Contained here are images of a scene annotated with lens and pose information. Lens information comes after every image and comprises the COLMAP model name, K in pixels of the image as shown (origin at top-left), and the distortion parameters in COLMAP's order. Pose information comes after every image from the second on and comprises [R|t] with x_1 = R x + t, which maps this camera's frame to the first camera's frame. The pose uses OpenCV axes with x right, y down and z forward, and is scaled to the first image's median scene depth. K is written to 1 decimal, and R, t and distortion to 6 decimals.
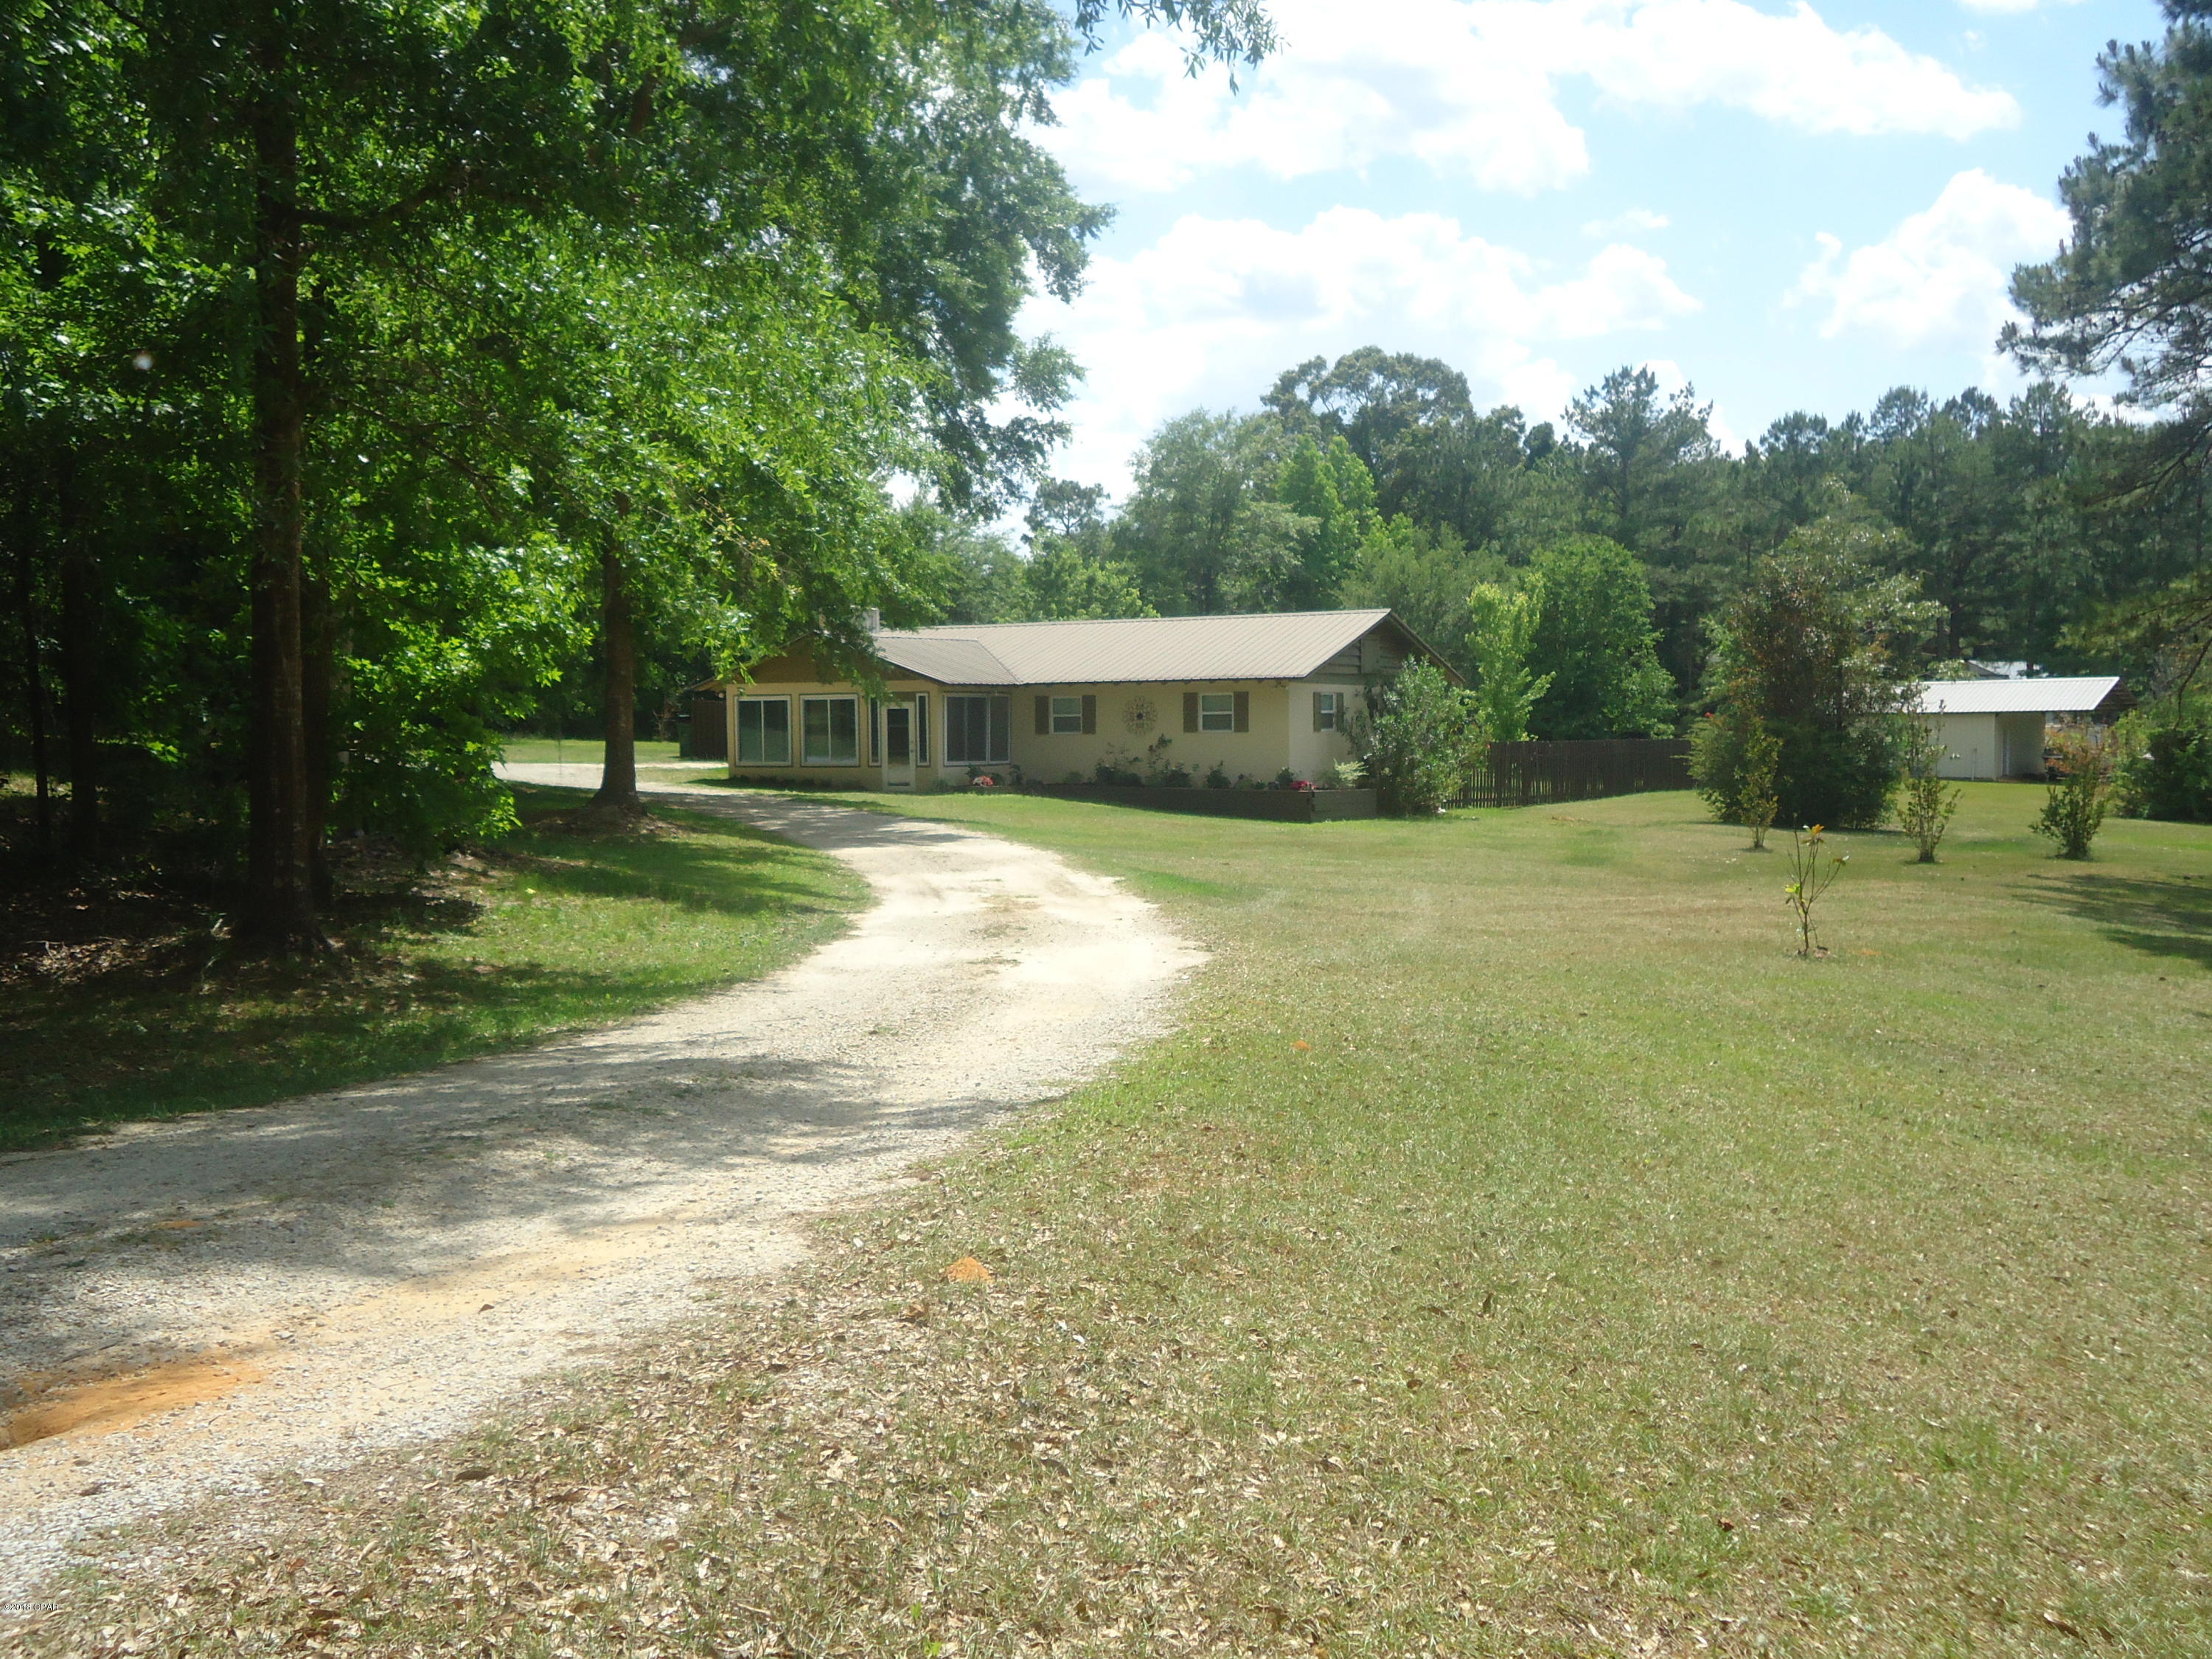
lens RADIAL K [[2049.1, 0, 1110.1], [0, 2049.1, 832.7], [0, 0, 1]] dist [0.110441, 0.000000]
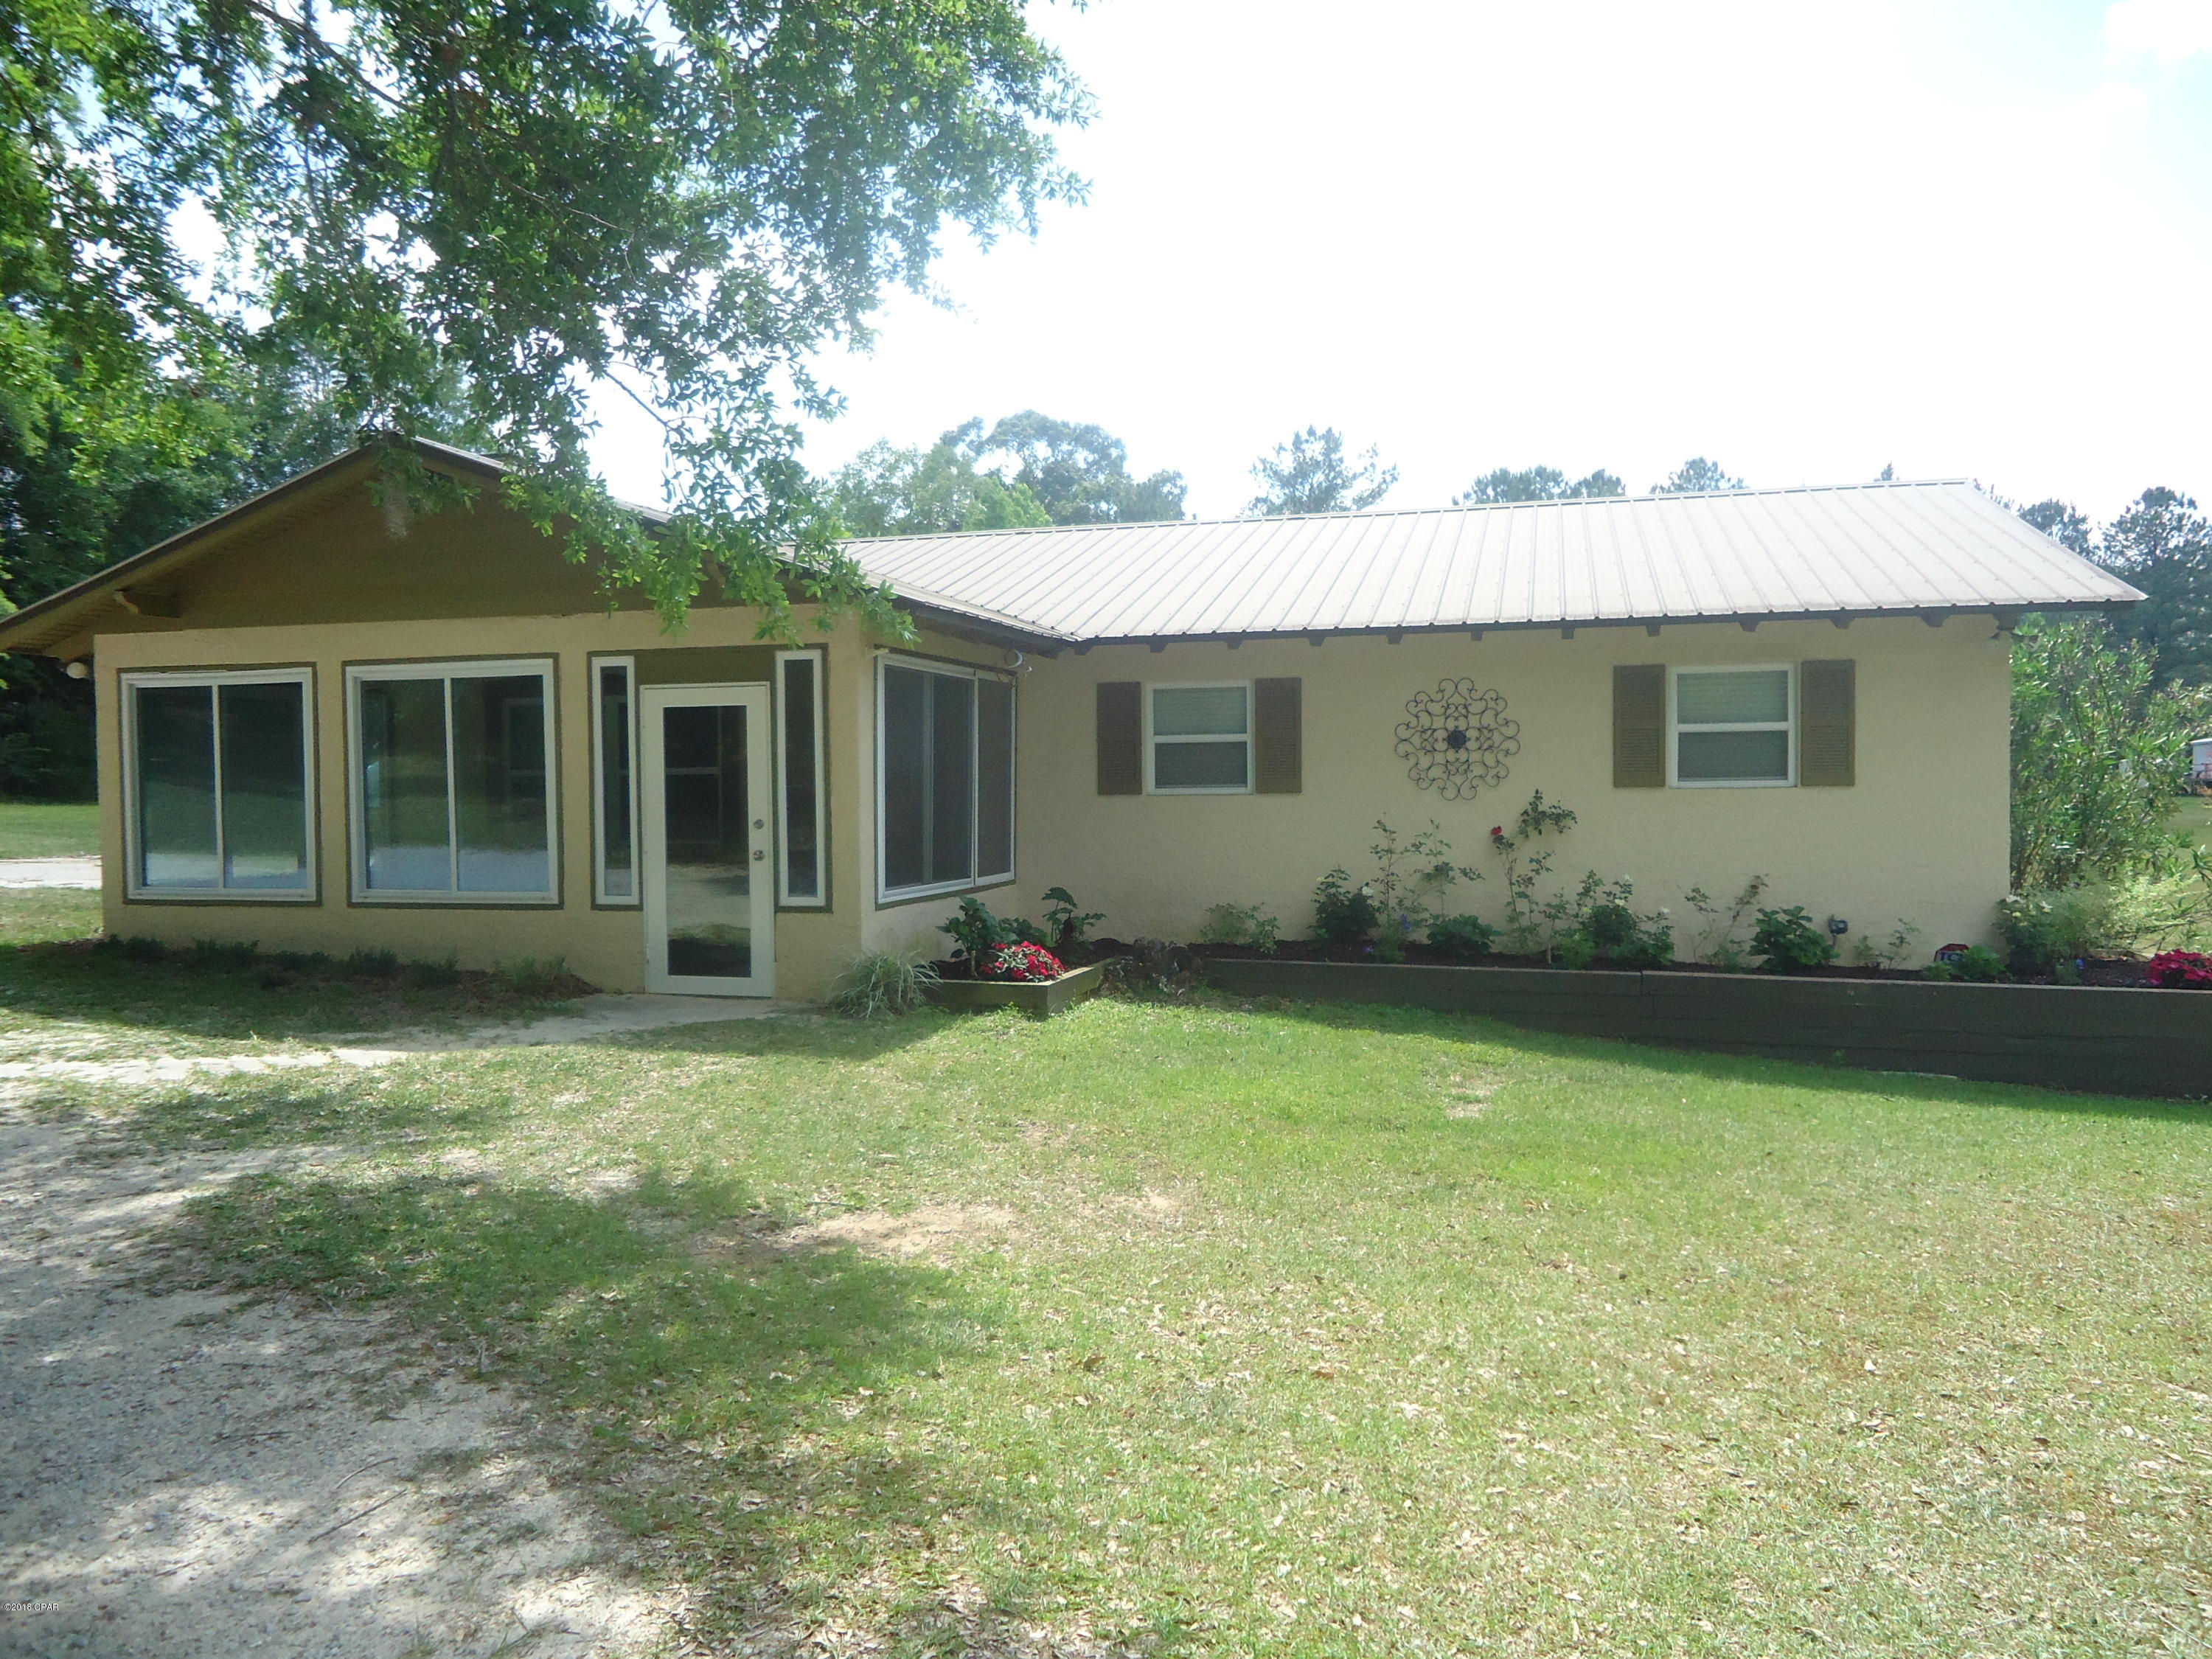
lens RADIAL K [[1619.7, 0, 1102.6], [0, 1619.7, 824.1], [0, 0, 1]] dist [-0.009262, 0.008154]
pose [[0.970438, -0.005806, 0.241281, -0.100173], [0.012703, 0.999554, -0.027038, -0.035800], [-0.241016, 0.029304, 0.970079, 0.739216]]
